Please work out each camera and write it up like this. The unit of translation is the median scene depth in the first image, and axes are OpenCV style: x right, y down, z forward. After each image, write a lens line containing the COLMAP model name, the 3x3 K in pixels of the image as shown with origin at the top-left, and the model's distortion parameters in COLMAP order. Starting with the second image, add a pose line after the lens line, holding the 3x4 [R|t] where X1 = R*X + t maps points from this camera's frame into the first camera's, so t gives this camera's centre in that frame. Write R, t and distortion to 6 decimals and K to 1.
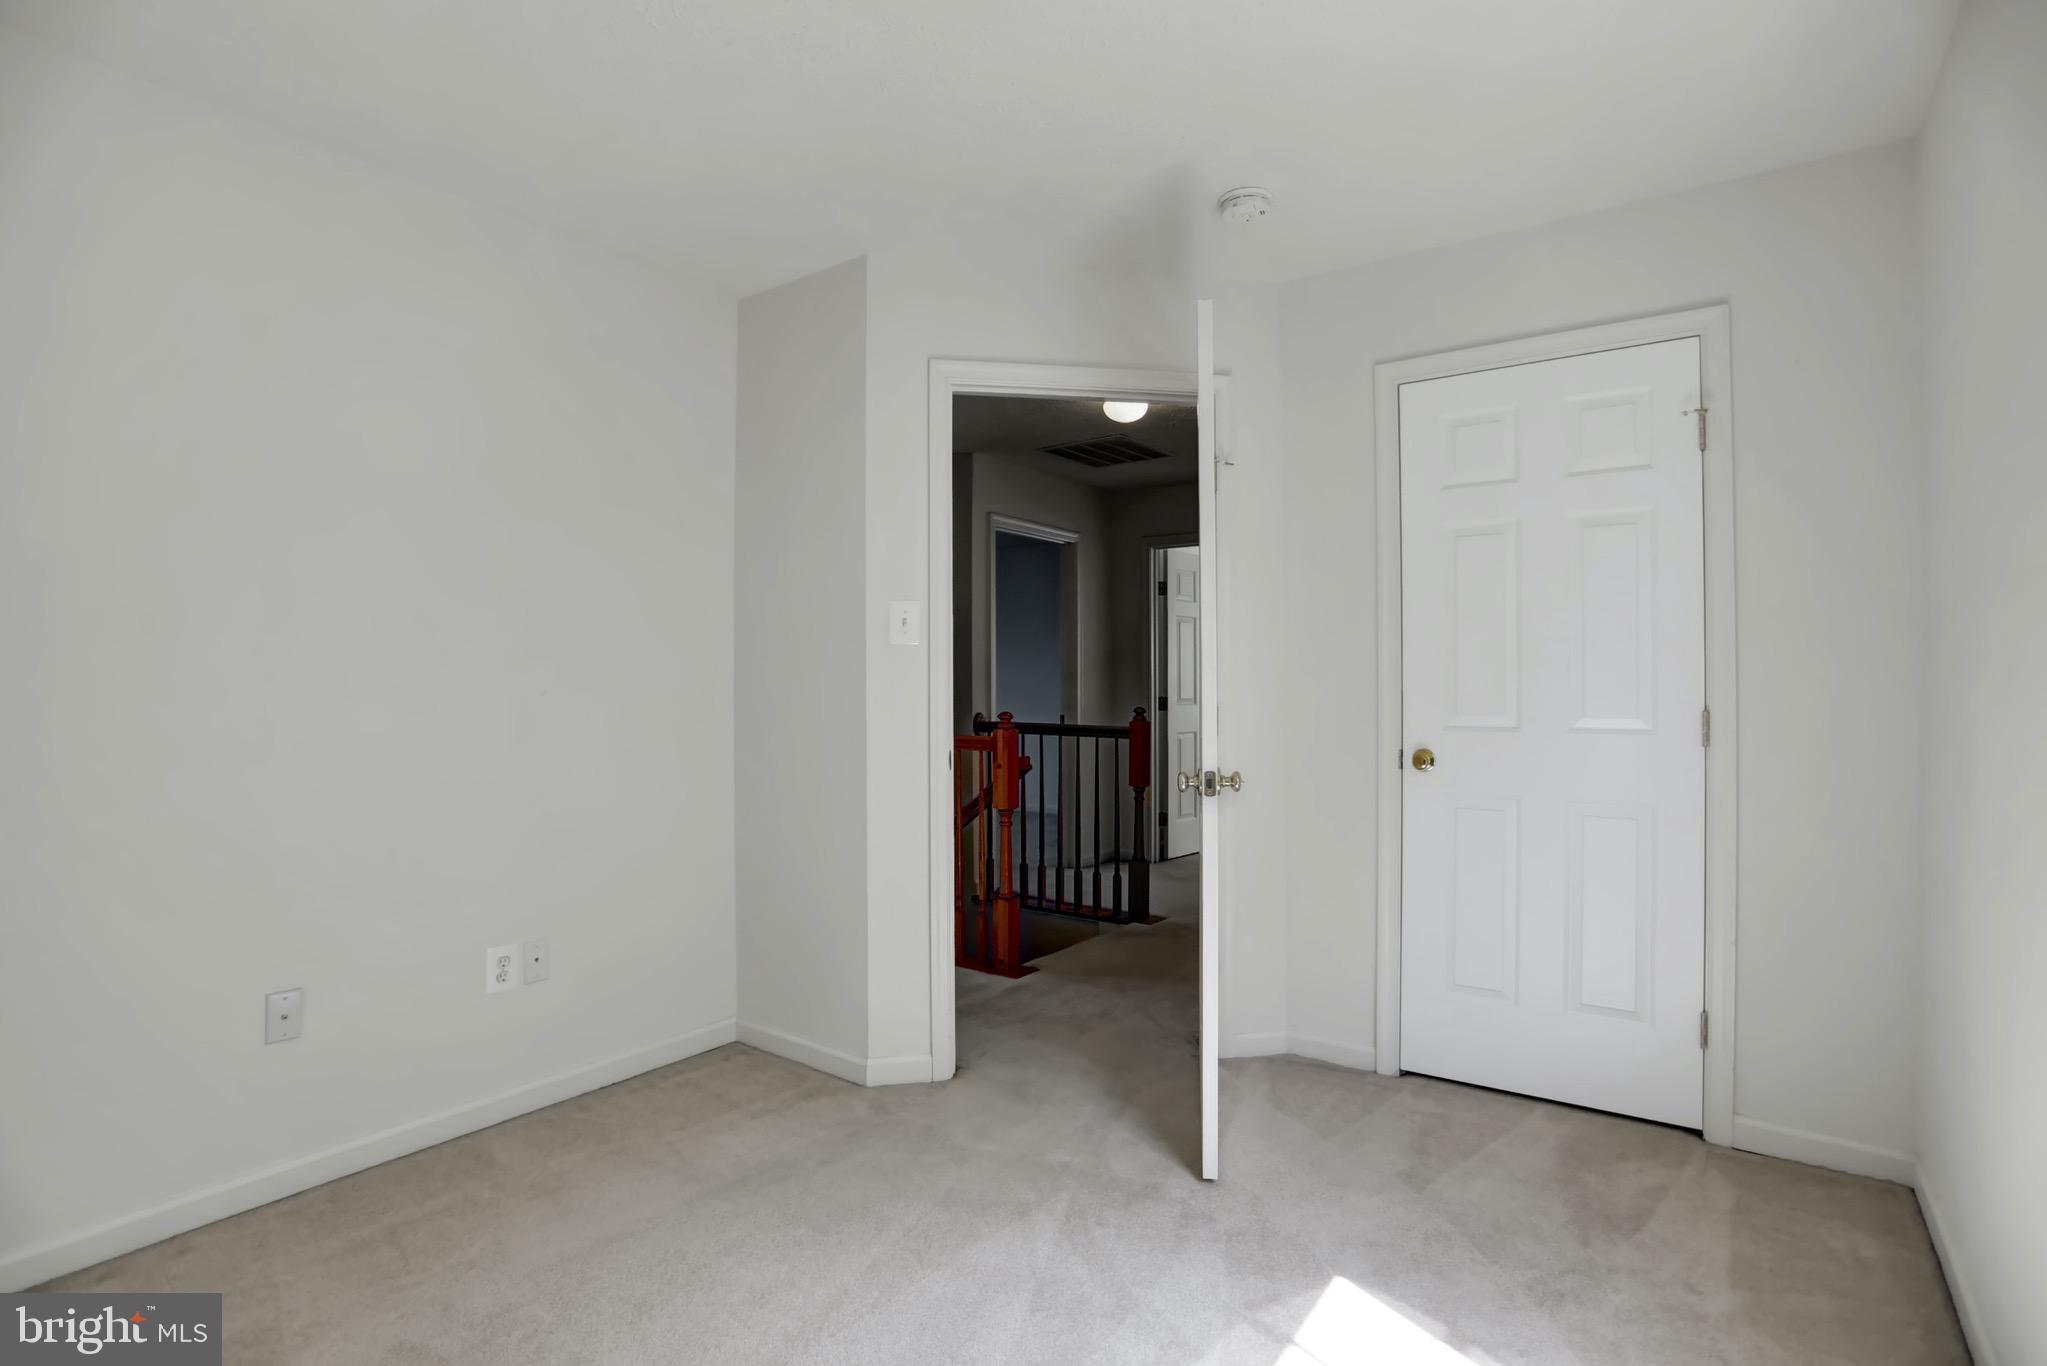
lens RADIAL K [[1002.2, 0, 1018.3], [0, 1002.2, 678.8], [0, 0, 1]] dist [-0.027098, -0.000753]
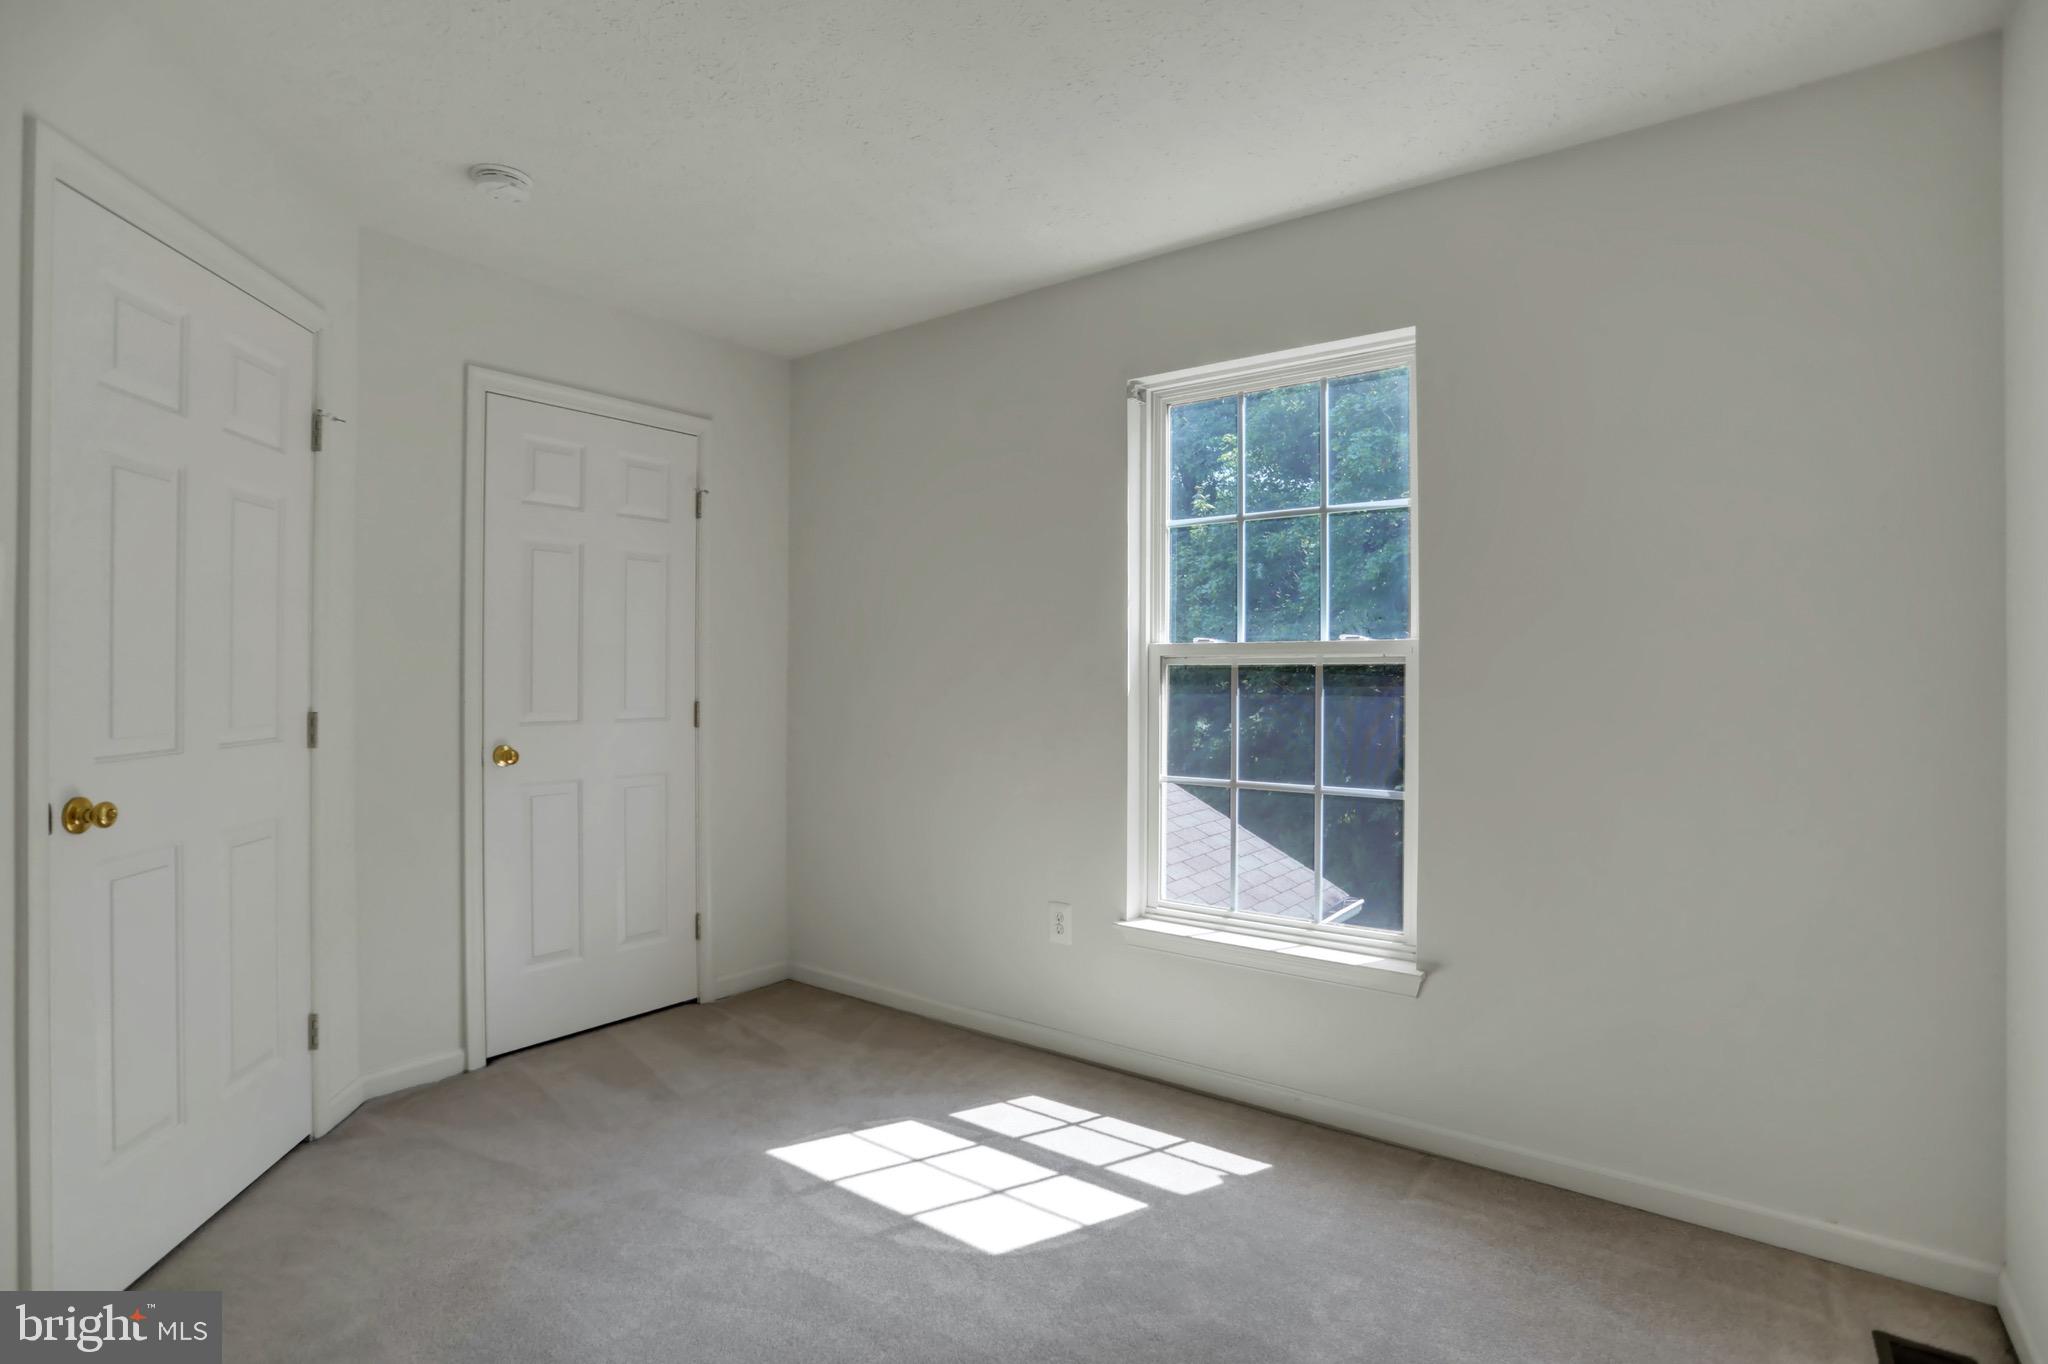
lens RADIAL K [[1002.7, 0, 1015.5], [0, 1002.7, 677.2], [0, 0, 1]] dist [-0.027098, -0.000753]
pose [[0.035999, -0.000152, 0.999352, -0.697259], [-0.007346, 0.999973, 0.000417, -0.006860], [-0.999325, -0.007357, 0.035997, 0.471561]]
